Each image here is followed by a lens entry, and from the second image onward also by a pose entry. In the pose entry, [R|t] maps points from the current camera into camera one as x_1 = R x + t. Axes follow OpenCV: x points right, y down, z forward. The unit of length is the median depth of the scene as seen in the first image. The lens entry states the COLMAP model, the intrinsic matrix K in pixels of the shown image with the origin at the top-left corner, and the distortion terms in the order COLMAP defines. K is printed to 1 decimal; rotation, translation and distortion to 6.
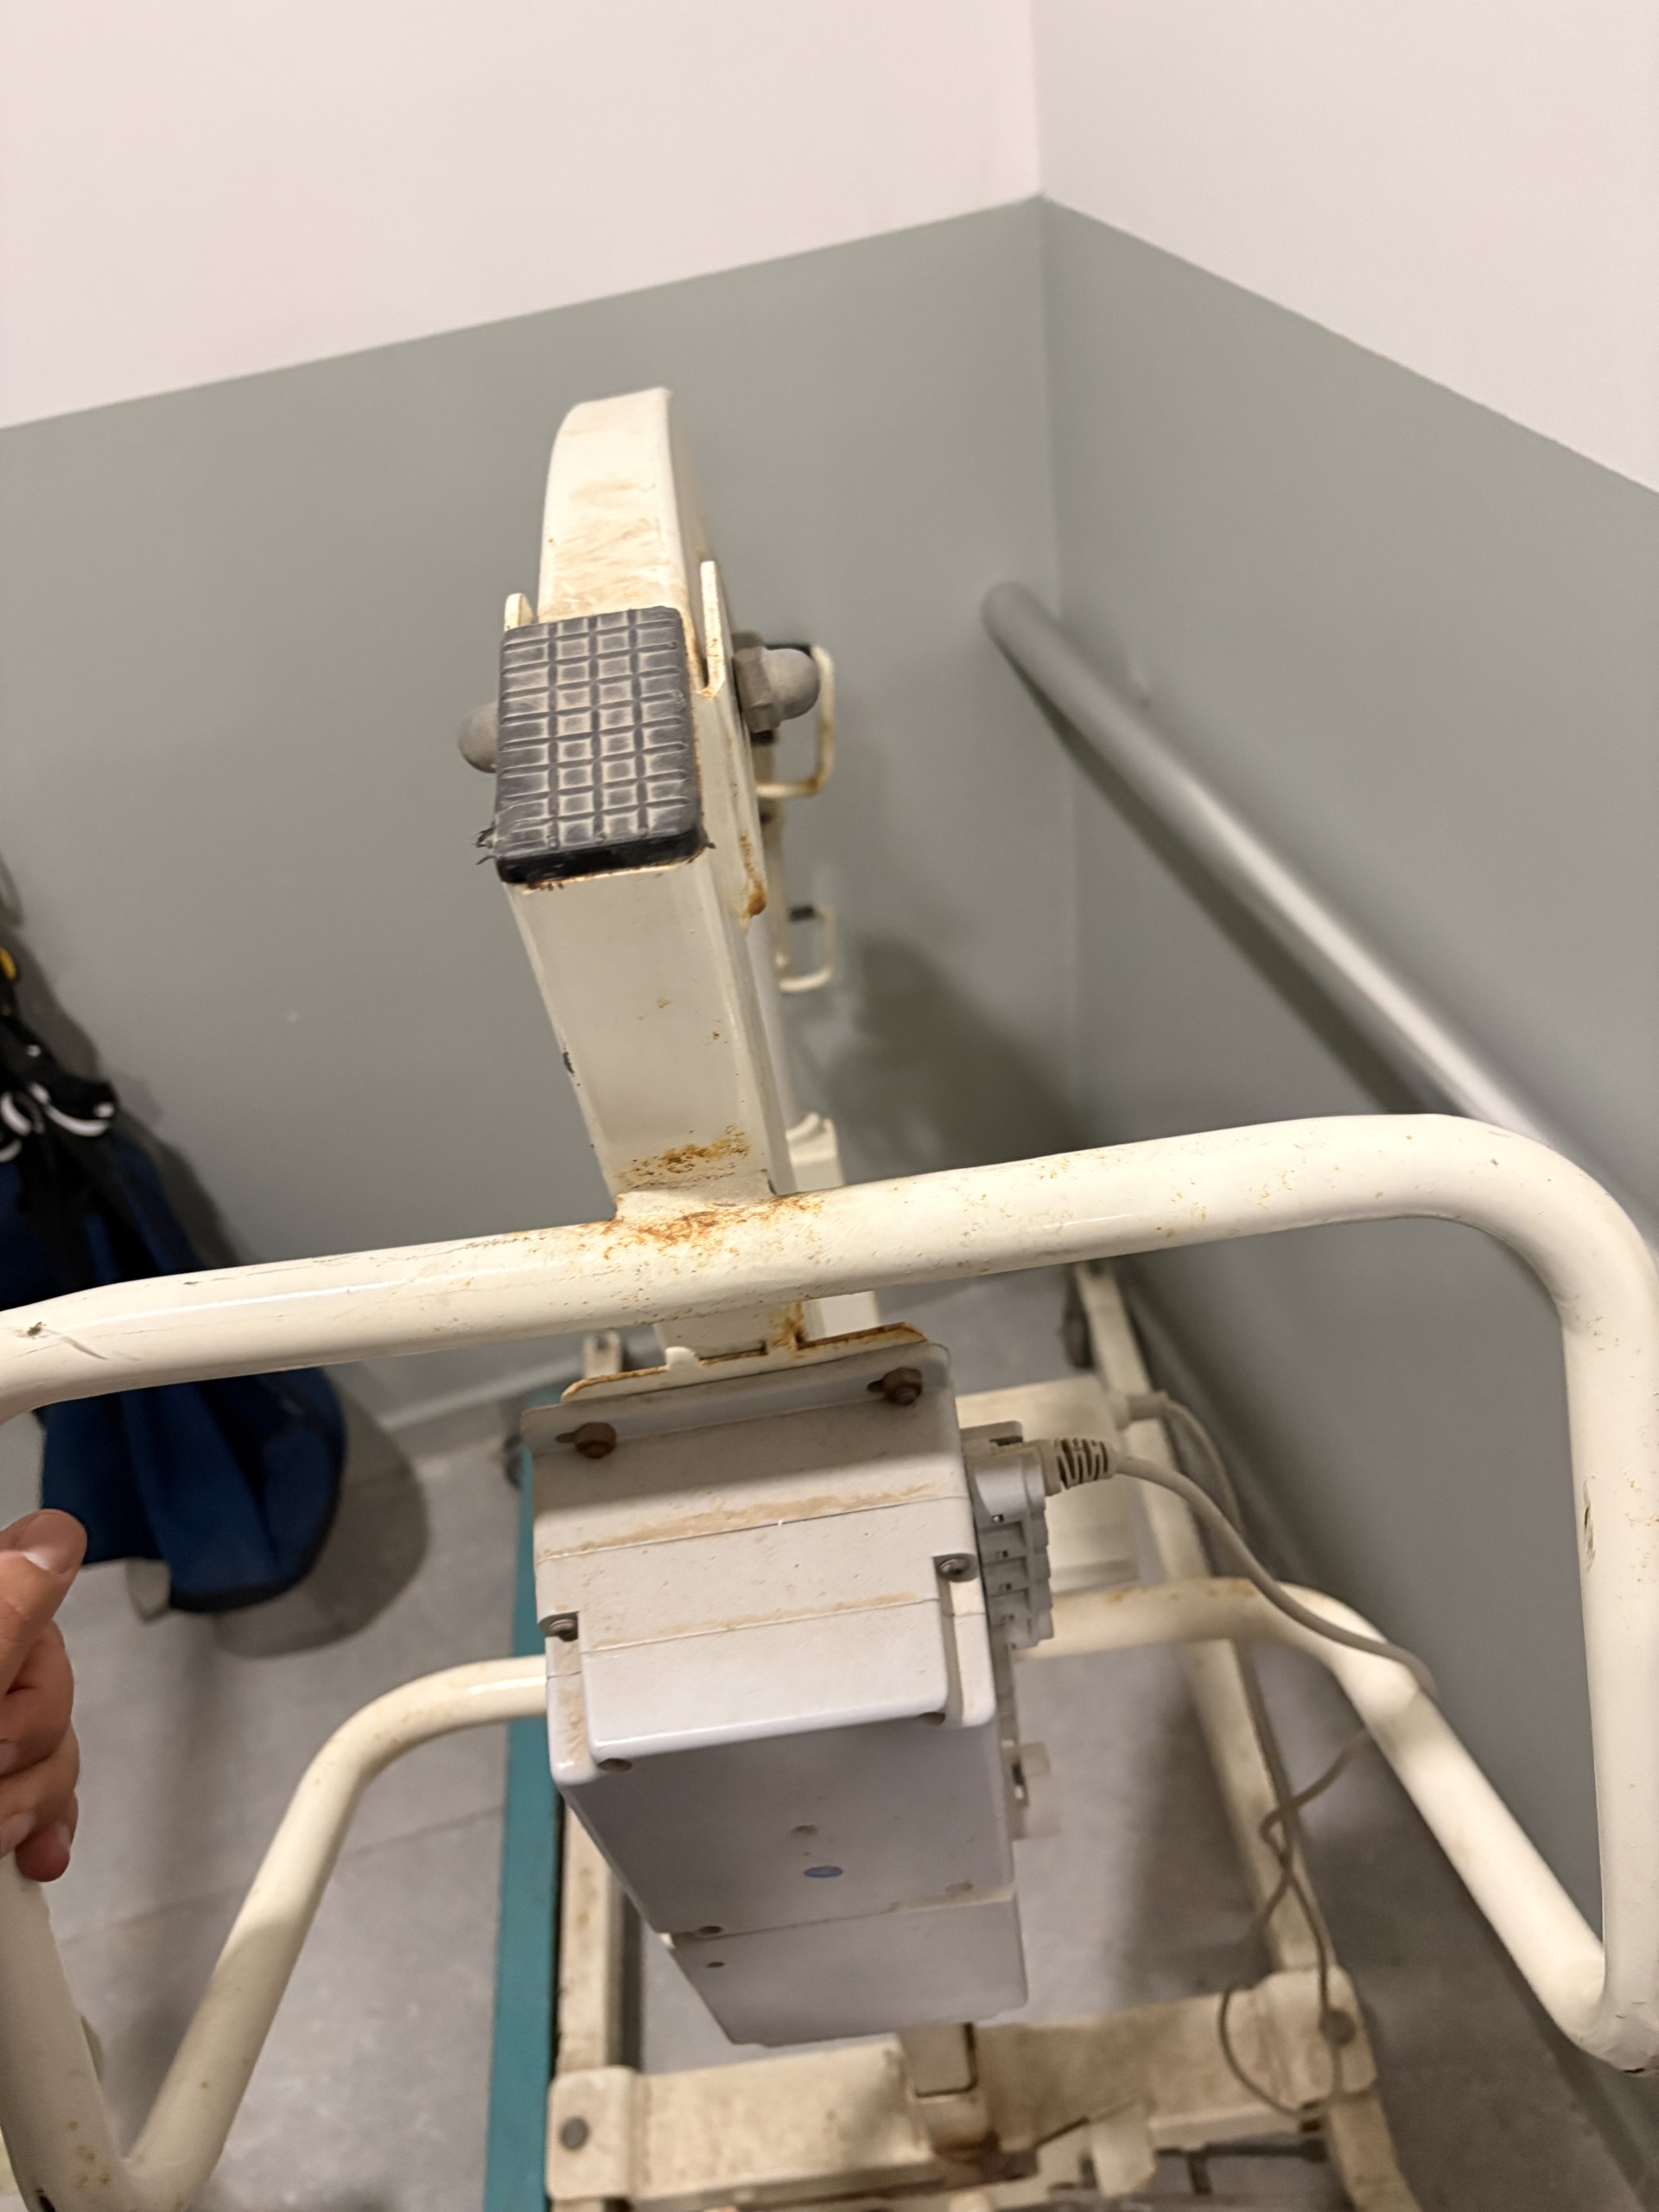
lens RADIAL K [[1705.5, 0, 829.5], [0, 1705.5, 1106.0], [0, 0, 1]] dist [0.090133, -0.137873]
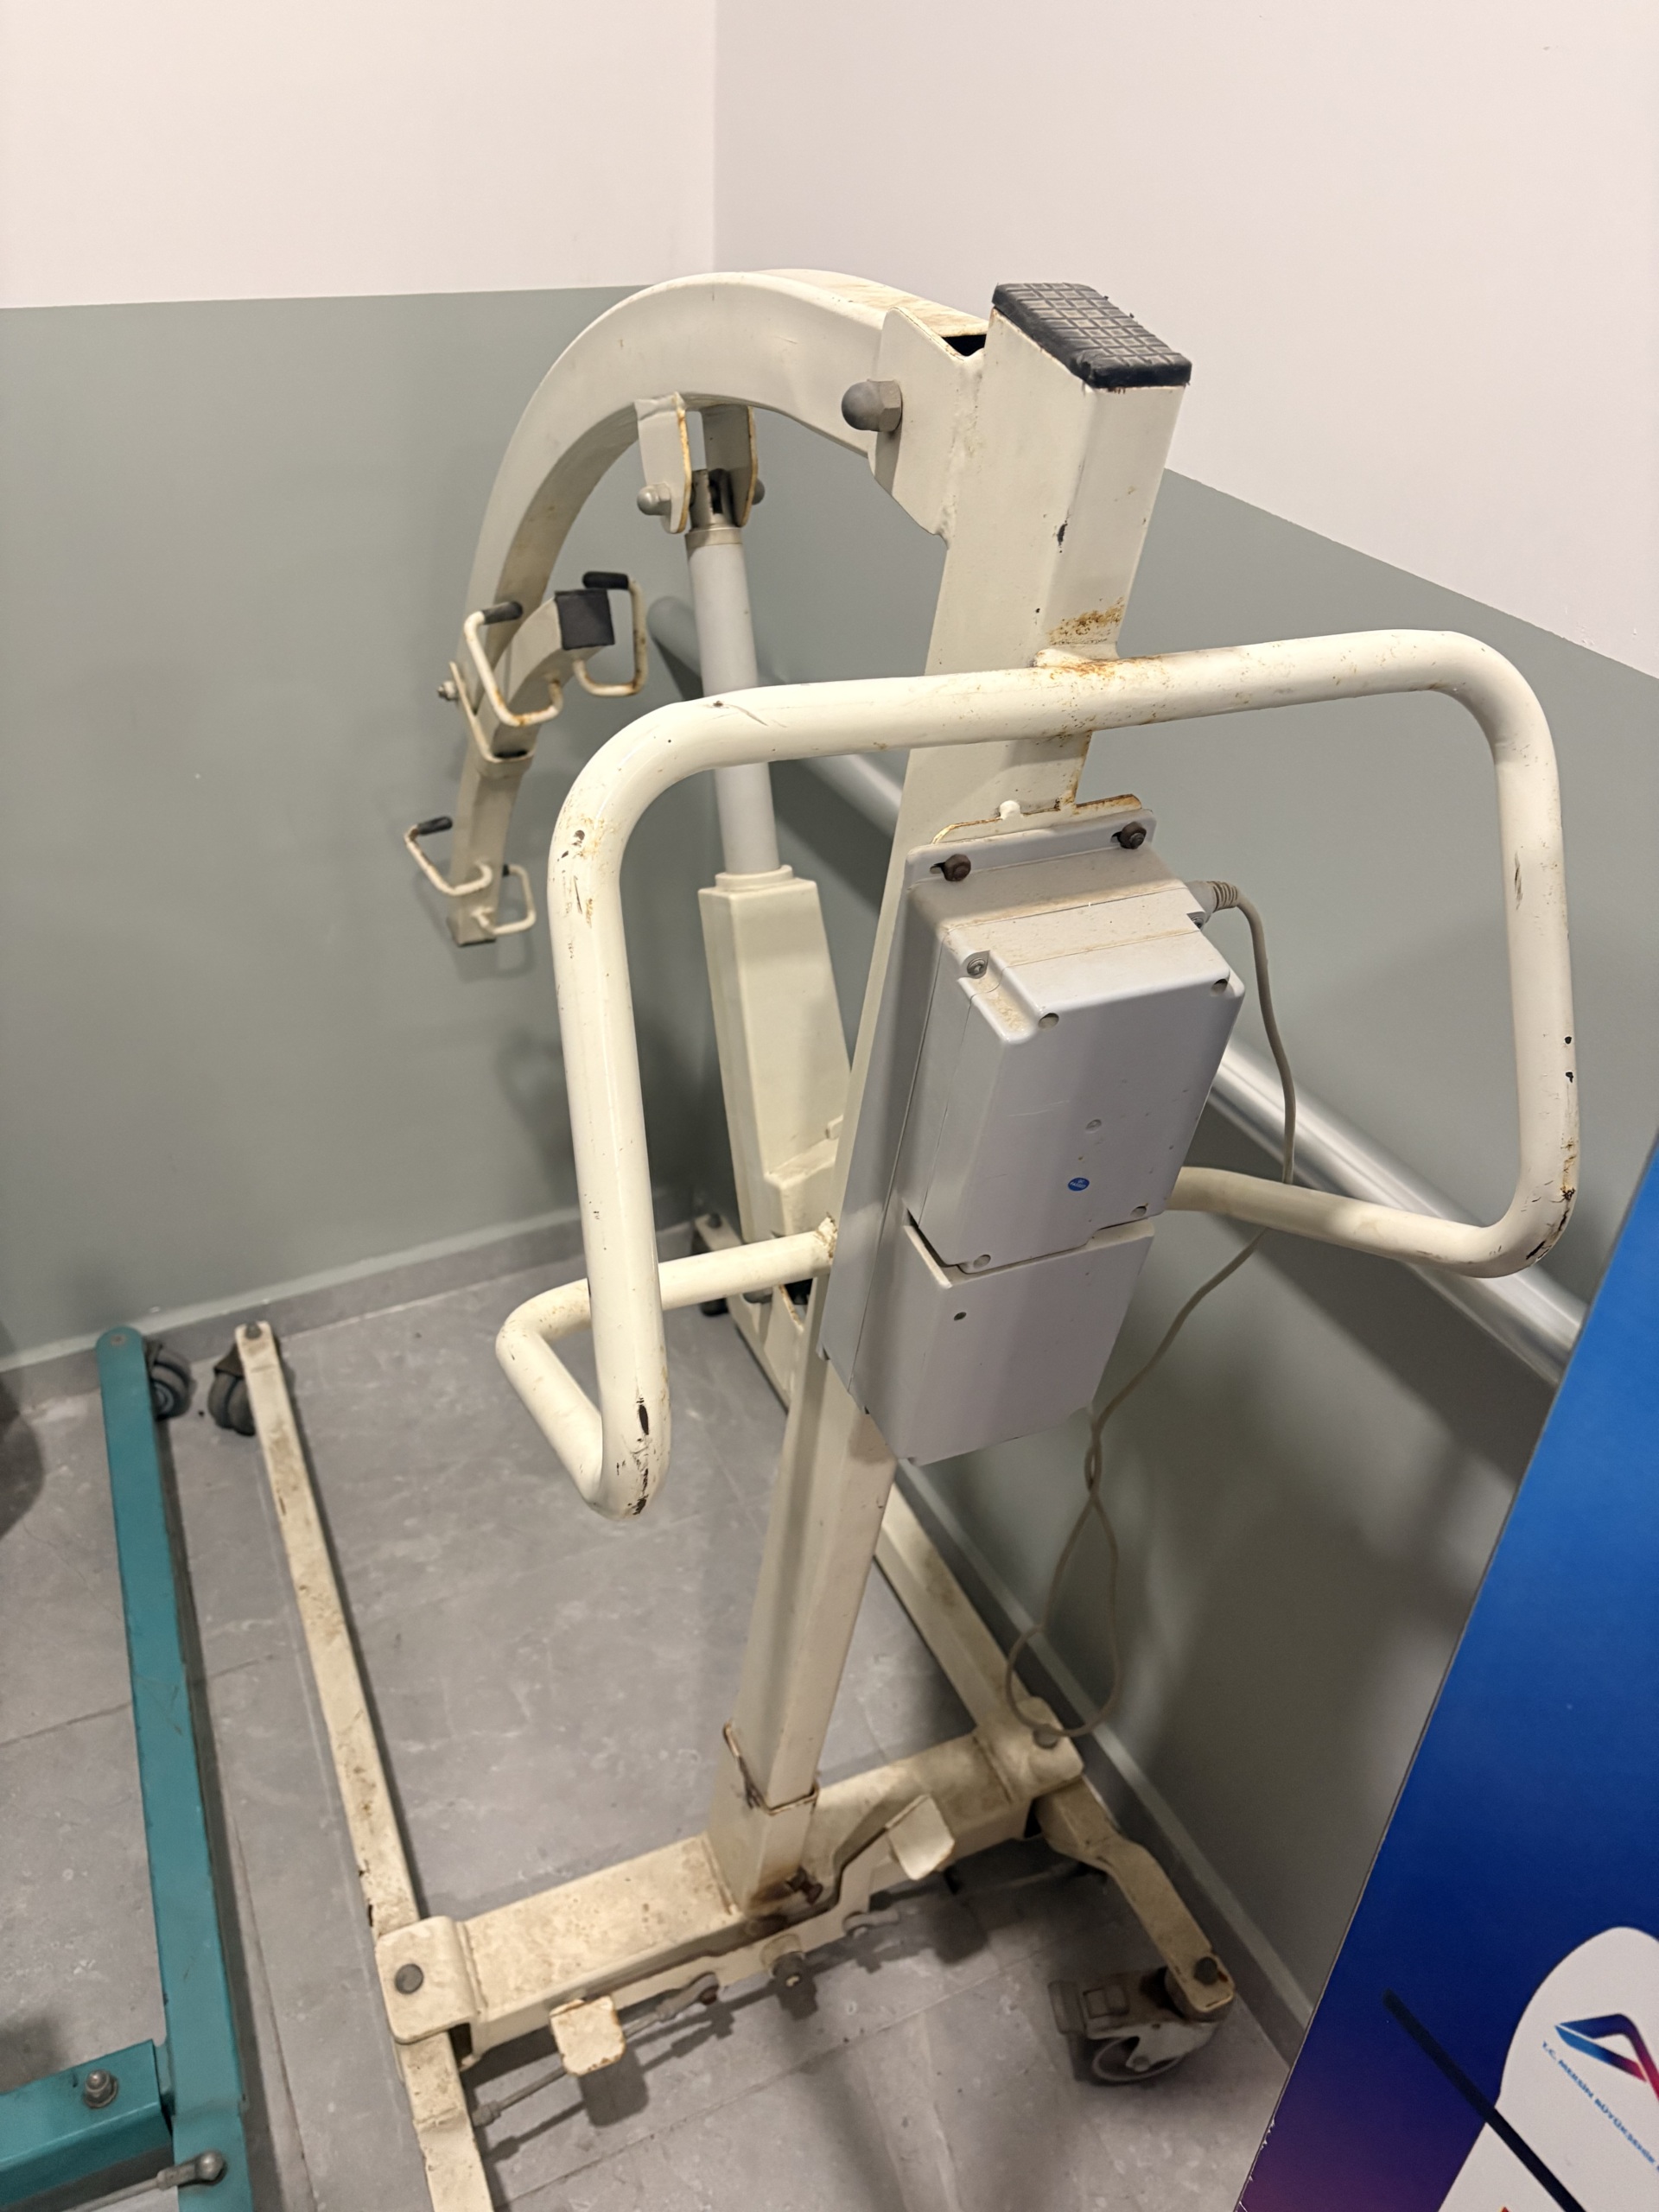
lens RADIAL K [[1710.1, 0, 829.5], [0, 1710.1, 1106.0], [0, 0, 1]] dist [0.010398, 0.000361]
pose [[0.929150, -0.035241, 0.368020, -0.276947], [0.073024, 0.993329, -0.089246, 0.183251], [-0.362420, 0.109797, 0.925525, -0.110359]]
